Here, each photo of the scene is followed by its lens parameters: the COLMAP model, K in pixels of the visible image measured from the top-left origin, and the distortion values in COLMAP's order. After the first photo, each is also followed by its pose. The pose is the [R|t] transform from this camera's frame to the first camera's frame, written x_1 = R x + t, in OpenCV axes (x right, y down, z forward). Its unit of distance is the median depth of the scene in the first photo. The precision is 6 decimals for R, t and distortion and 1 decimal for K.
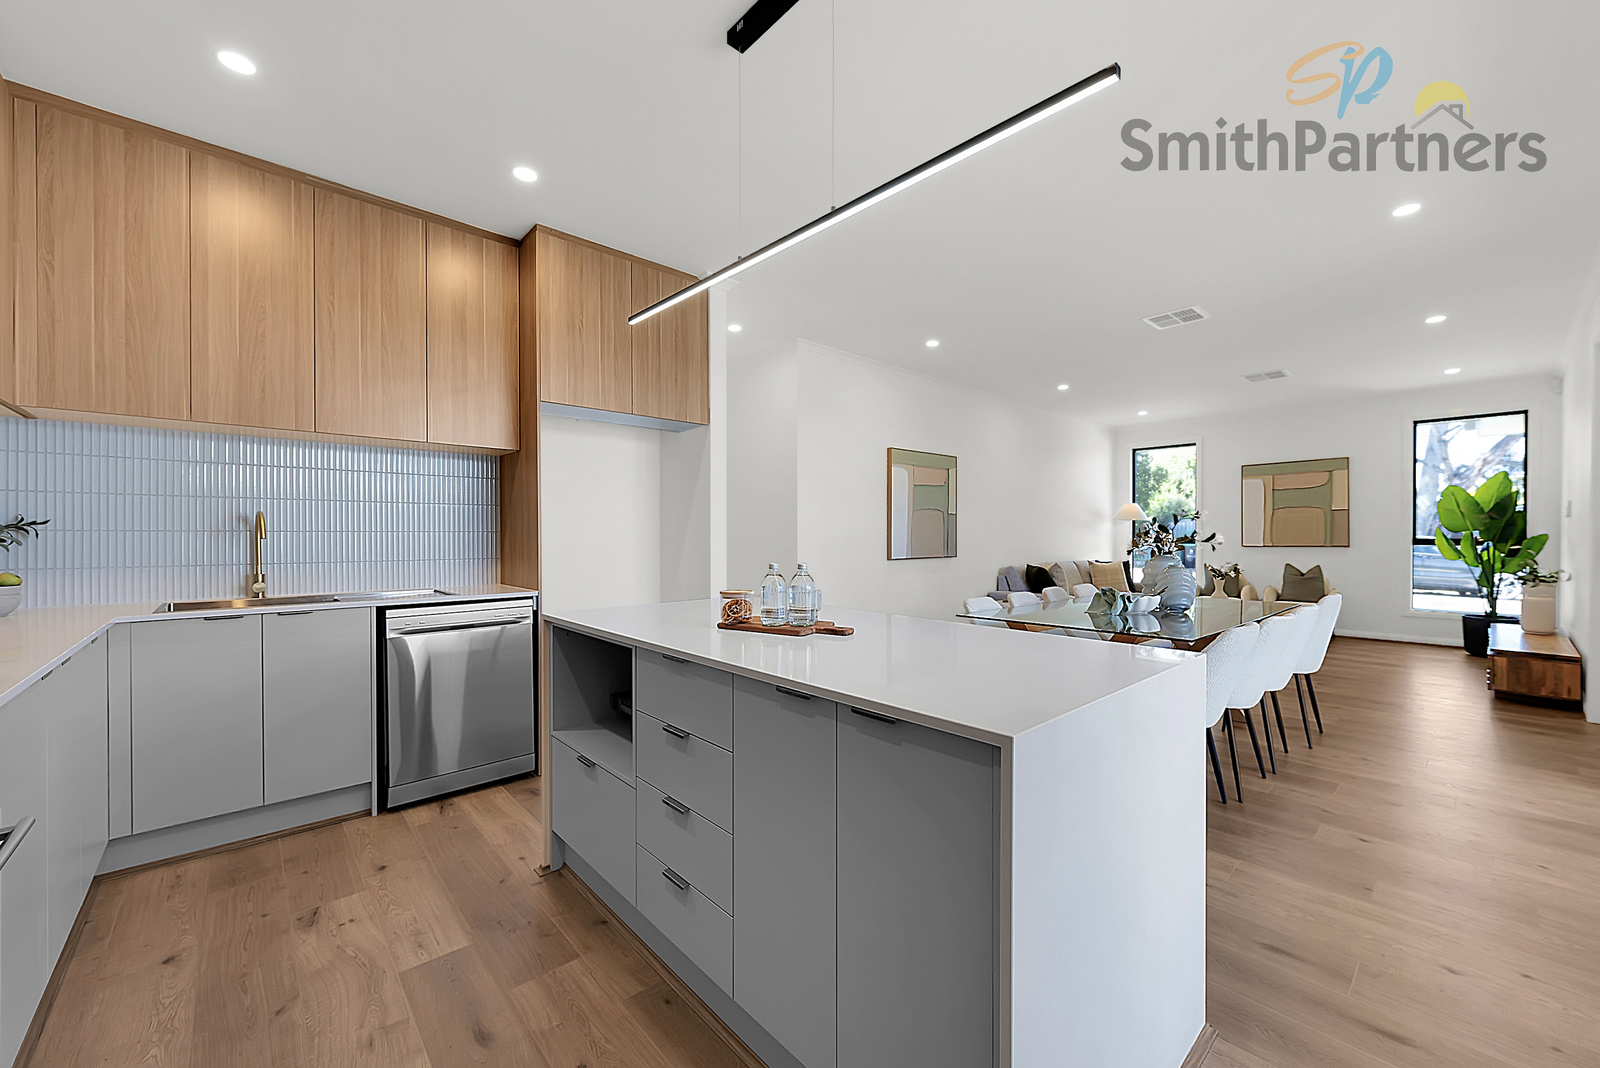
lens RADIAL K [[627.2, 0, 805.4], [0, 627.2, 537.6], [0, 0, 1]] dist [0.008299, -0.000047]
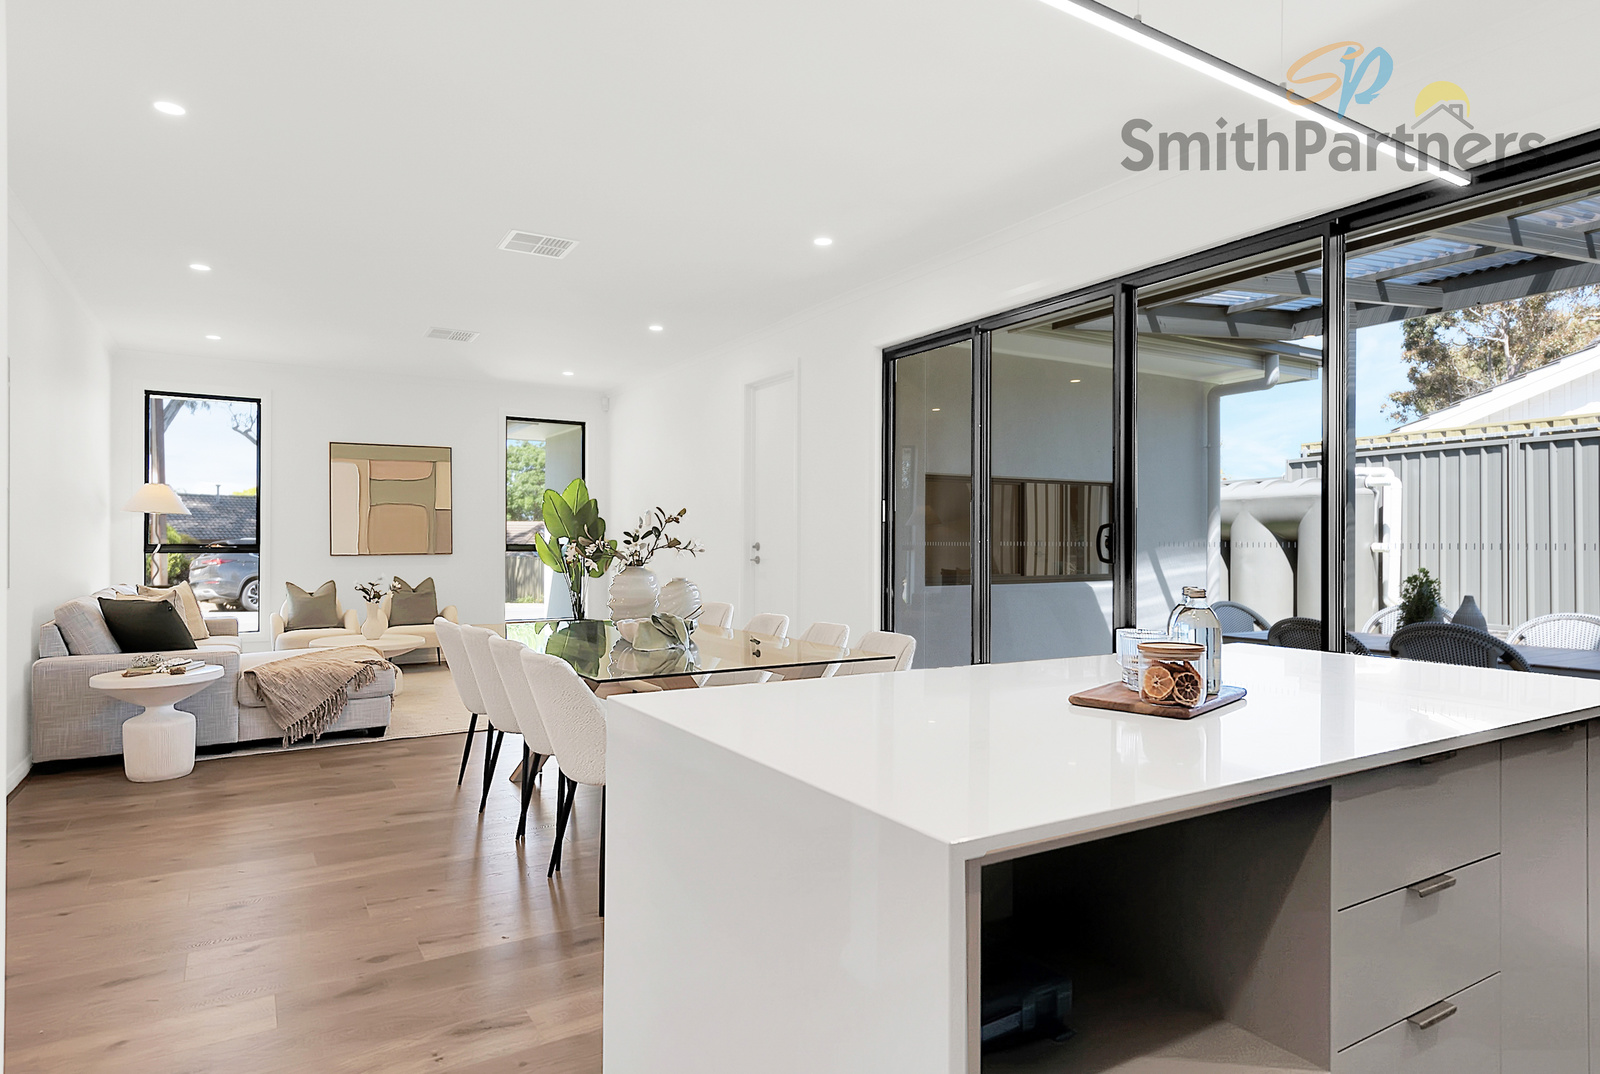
lens RADIAL K [[917.8, 0, 802.9], [0, 917.8, 536.3], [0, 0, 1]] dist [0.081027, 0.000085]
pose [[0.196665, 0.008064, 0.980438, -0.528720], [0.000985, 0.999964, -0.008422, 0.002820], [-0.980470, 0.002622, 0.196650, 0.616924]]
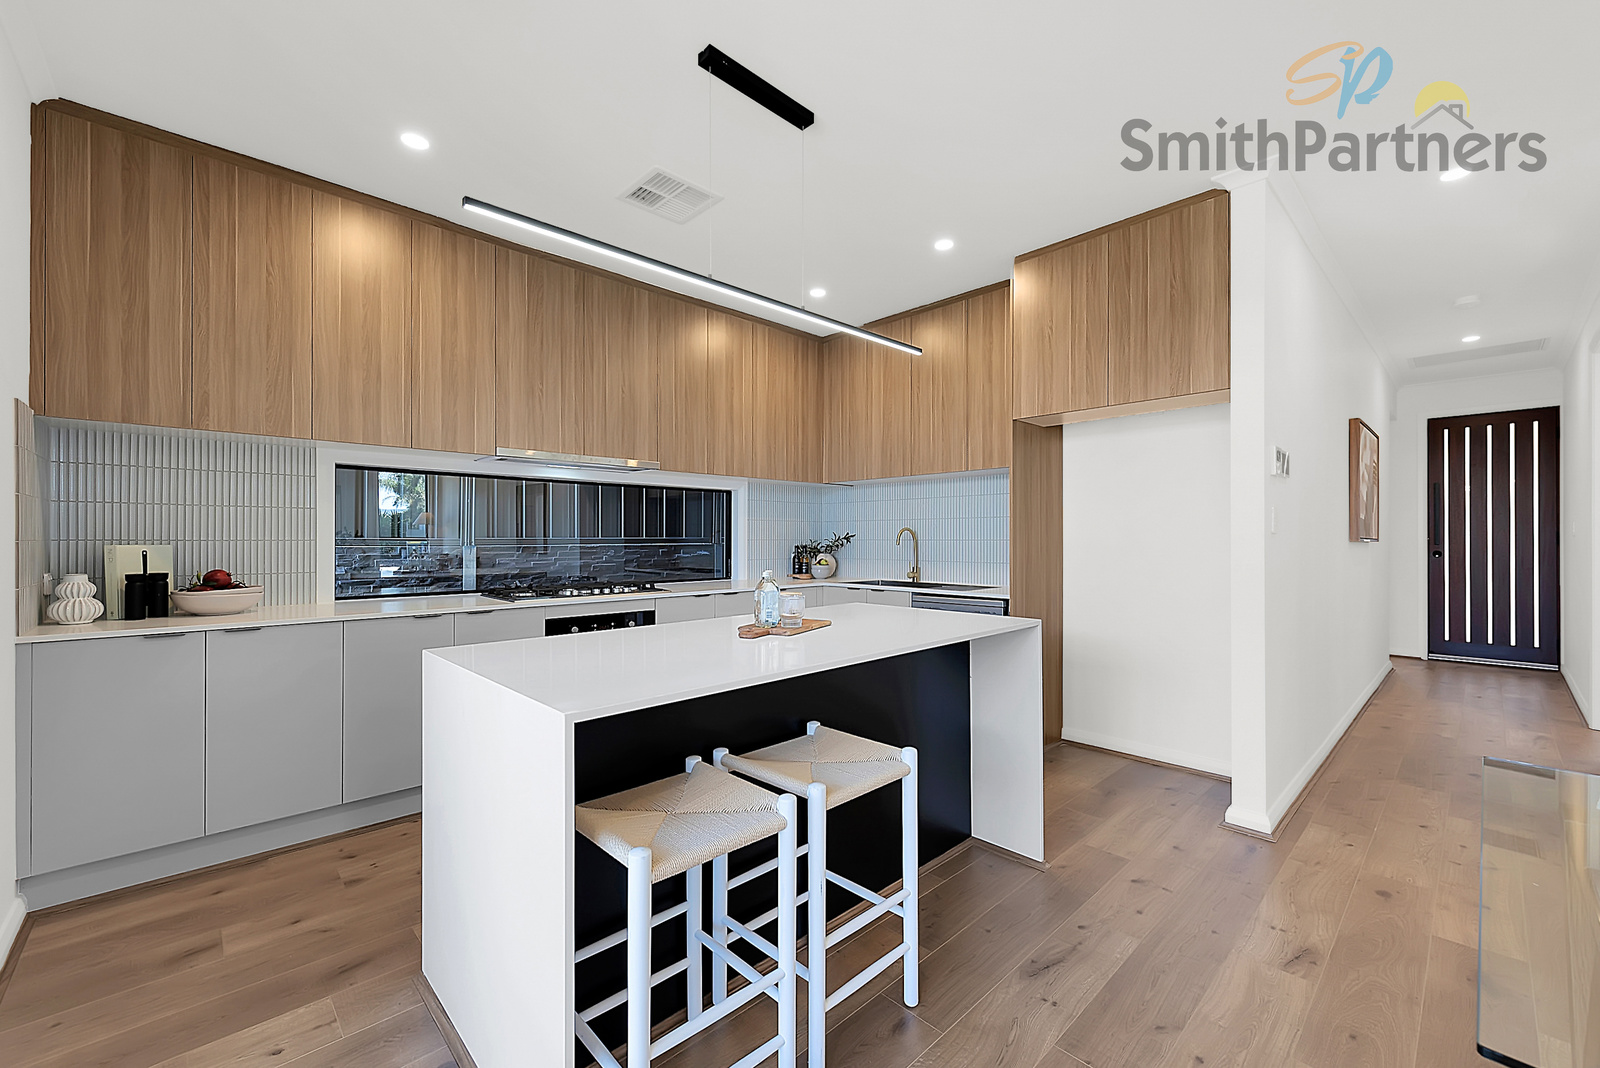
lens RADIAL K [[632.9, 0, 796.8], [0, 632.9, 537.1], [0, 0, 1]] dist [0.003513, -0.000206]
pose [[0.023980, -0.003335, -0.999707, 0.579145], [-0.002638, 0.999991, -0.003399, -0.009121], [0.999709, 0.002719, 0.023971, 0.525134]]
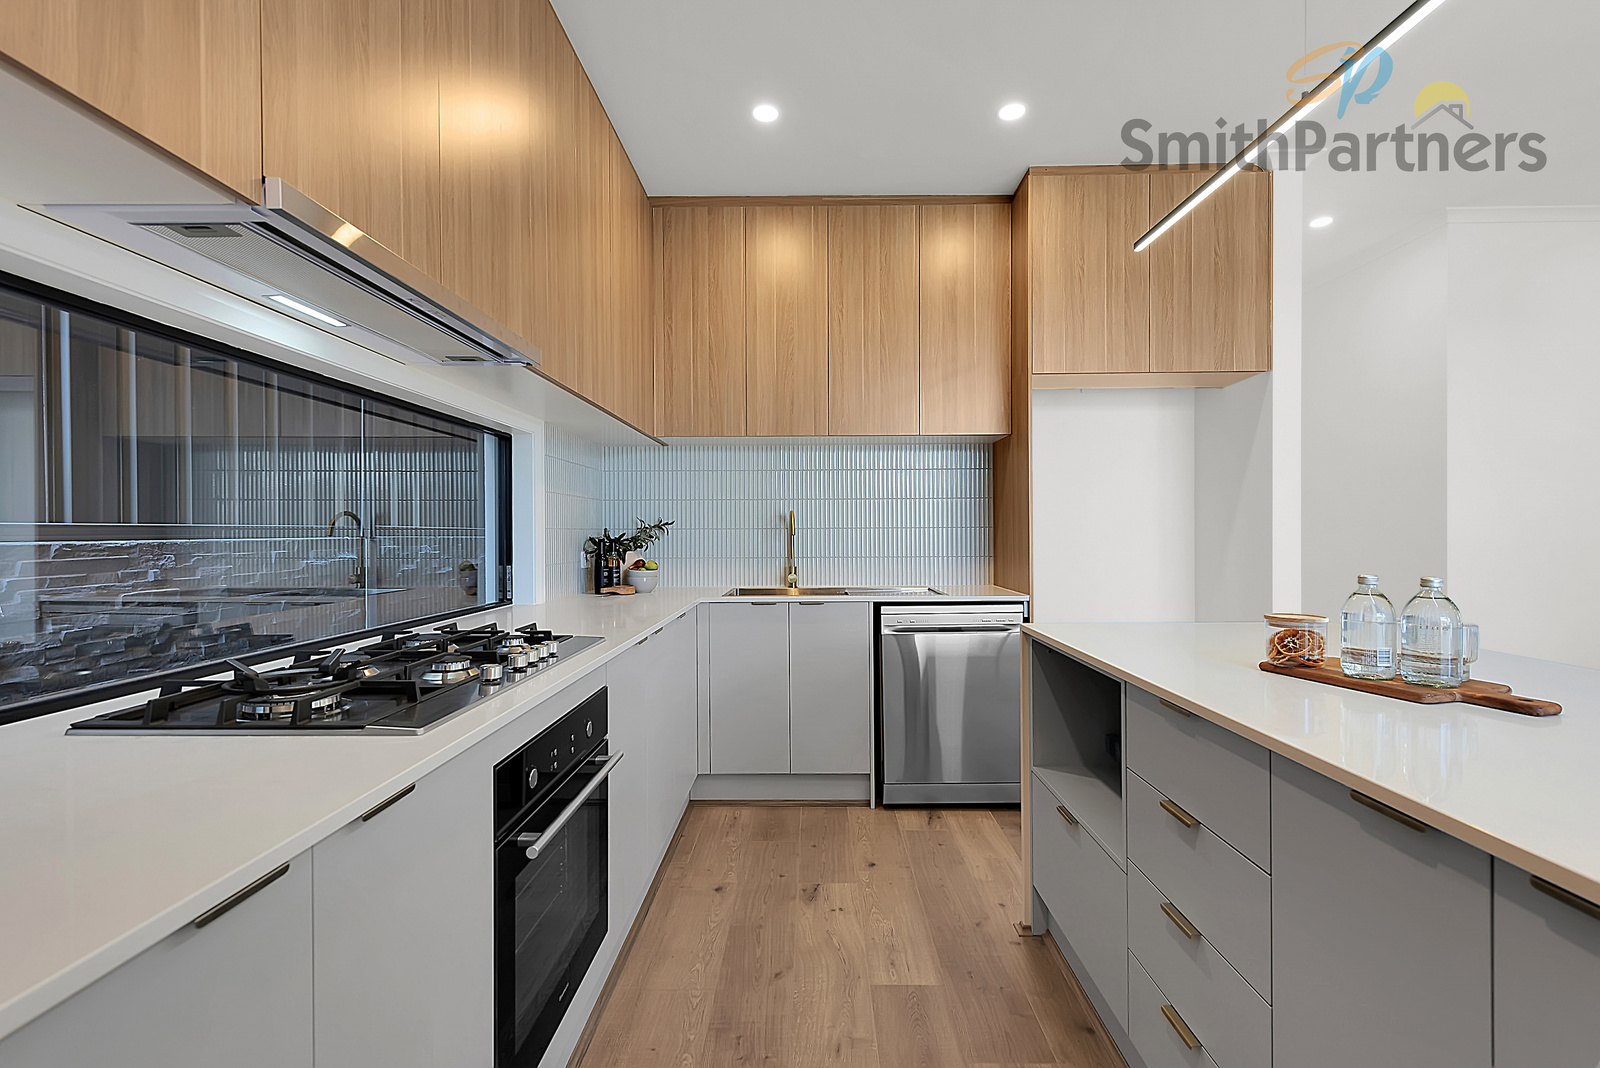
lens RADIAL K [[695.4, 0, 823.6], [0, 695.4, 538.6], [0, 0, 1]] dist [0.014075, -0.003289]
pose [[0.729107, 0.002053, -0.684397, 0.018512], [0.002959, 0.999977, 0.006152, 0.000359], [0.684394, -0.006510, 0.729084, 0.097263]]
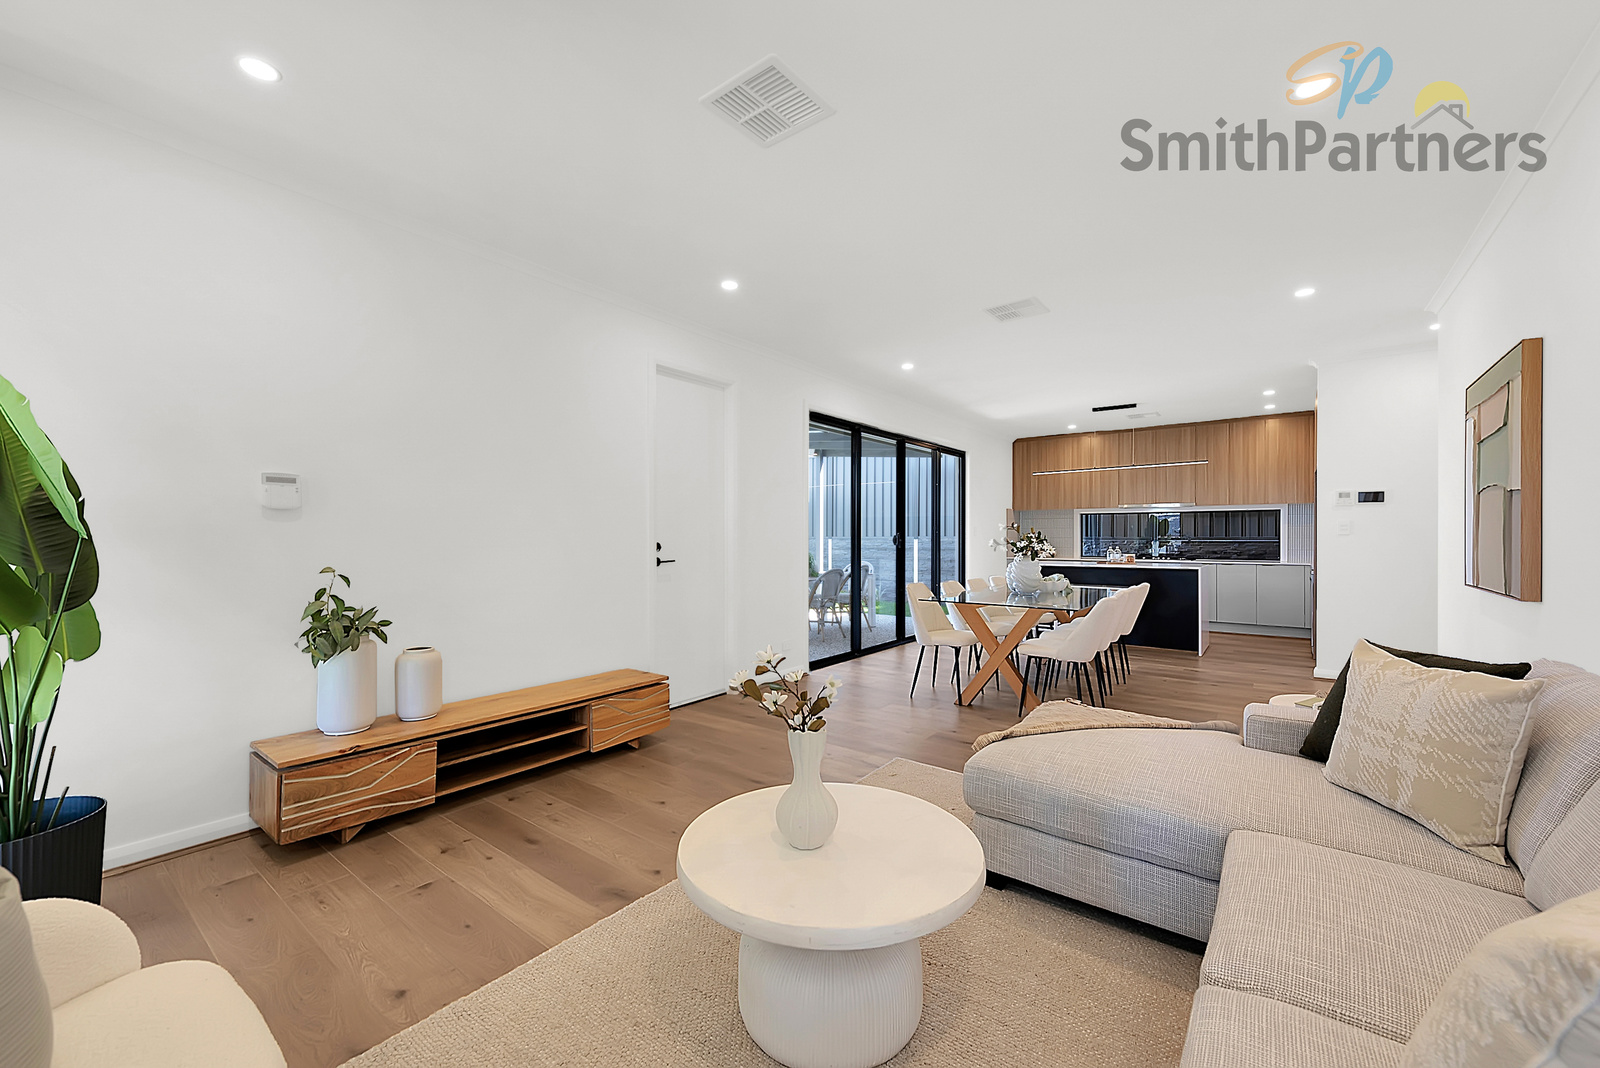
lens RADIAL K [[627.2, 0, 805.4], [0, 627.2, 537.6], [0, 0, 1]] dist [0.008299, -0.000047]
pose [[-0.985283, -0.001198, -0.170927, 1.337818], [-0.001953, 0.999989, 0.004251, -0.016041], [0.170920, 0.004522, -0.985275, 2.379371]]
